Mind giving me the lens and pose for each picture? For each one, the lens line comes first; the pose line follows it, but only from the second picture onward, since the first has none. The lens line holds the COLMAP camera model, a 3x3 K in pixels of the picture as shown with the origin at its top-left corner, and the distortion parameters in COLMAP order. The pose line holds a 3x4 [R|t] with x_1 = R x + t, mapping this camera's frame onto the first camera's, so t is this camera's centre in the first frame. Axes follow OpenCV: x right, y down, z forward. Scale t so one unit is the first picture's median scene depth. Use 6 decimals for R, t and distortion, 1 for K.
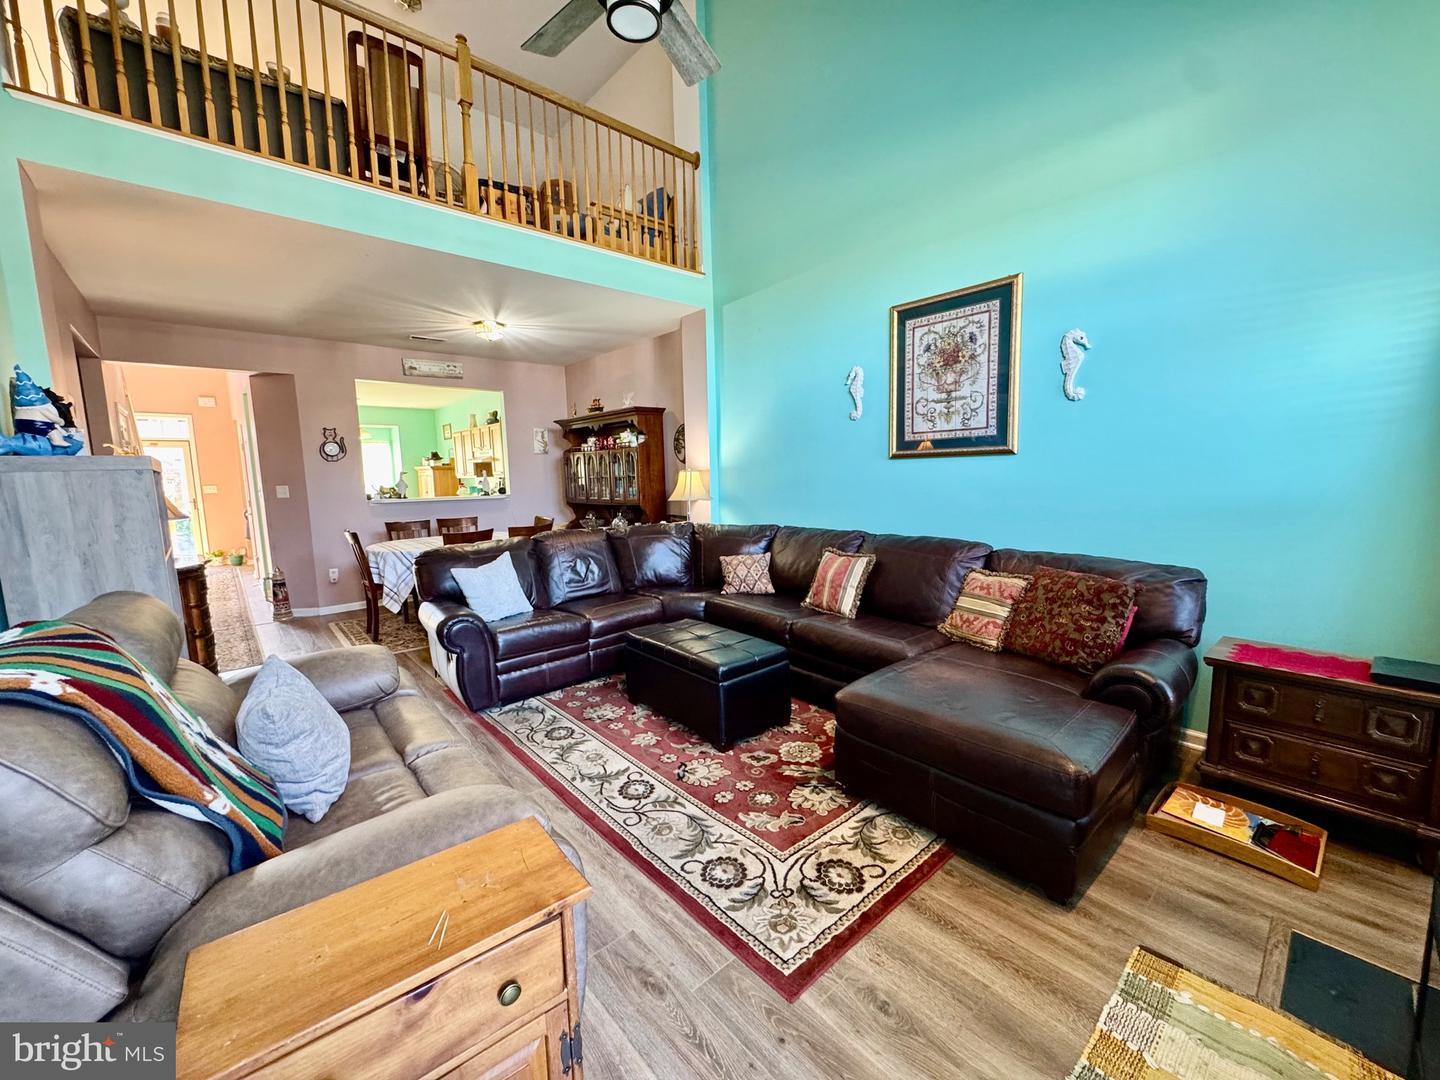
lens RADIAL K [[581.3, 0, 722.9], [0, 581.3, 526.7], [0, 0, 1]] dist [-0.000972, 0.000064]
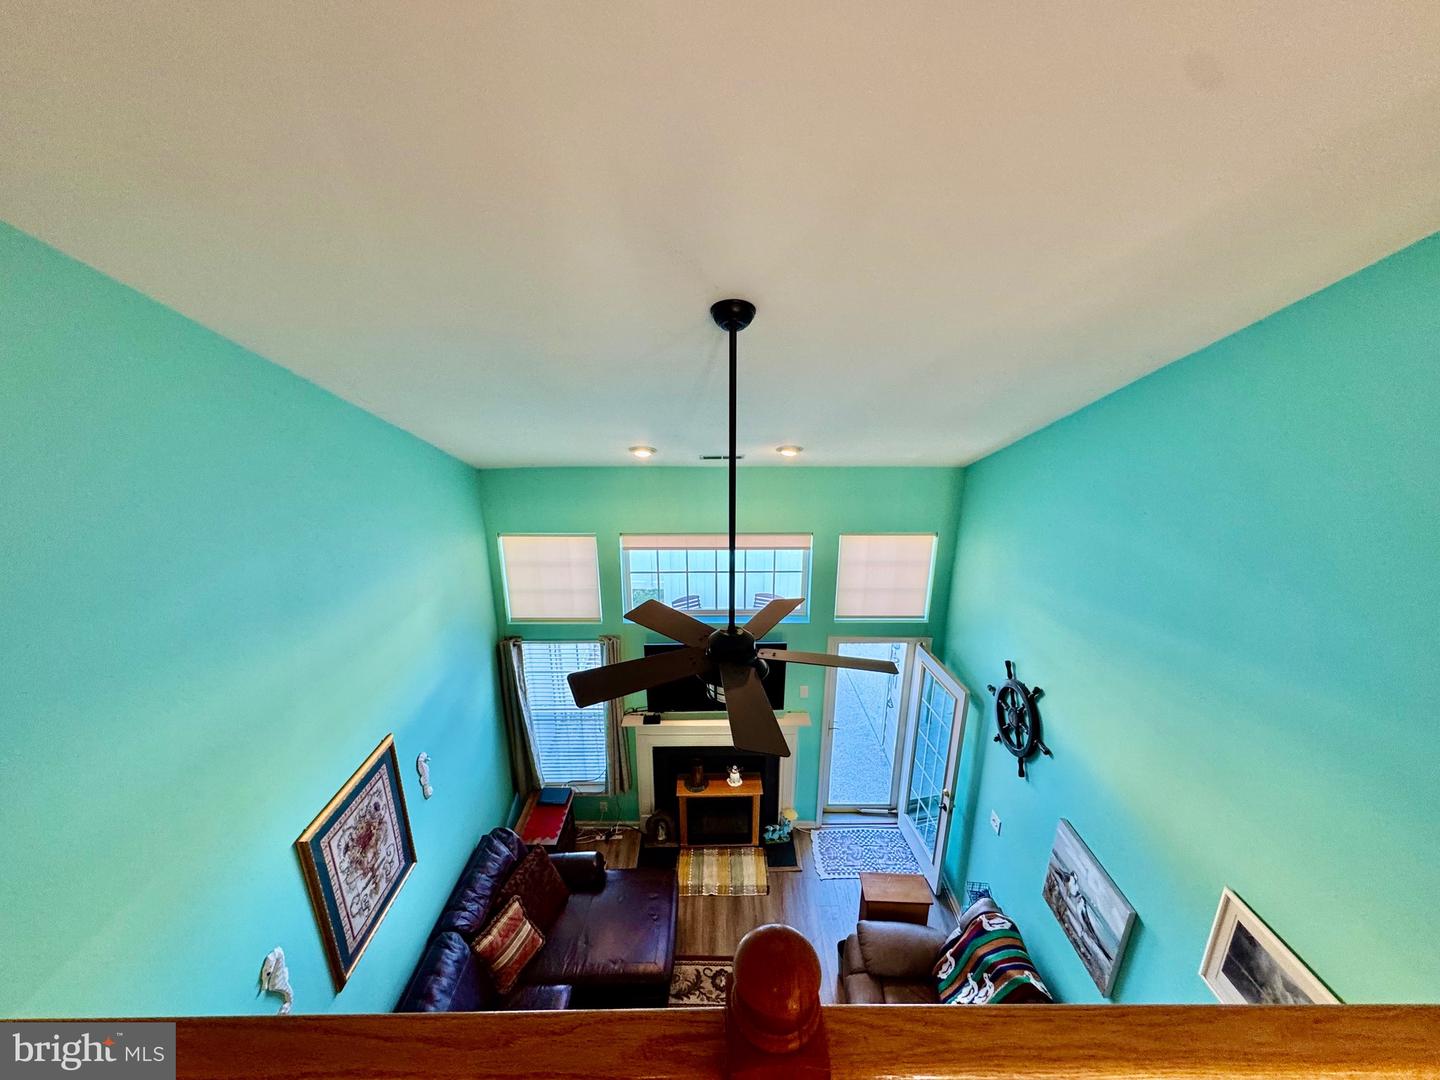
lens RADIAL K [[581.3, 0, 723.9], [0, 581.3, 549.0], [0, 0, 1]] dist [-0.000972, 0.000064]
pose [[-0.742445, -0.172740, 0.647253, -0.893665], [0.107623, 0.922877, 0.369750, -1.627487], [-0.661205, 0.344179, -0.666595, 1.772965]]
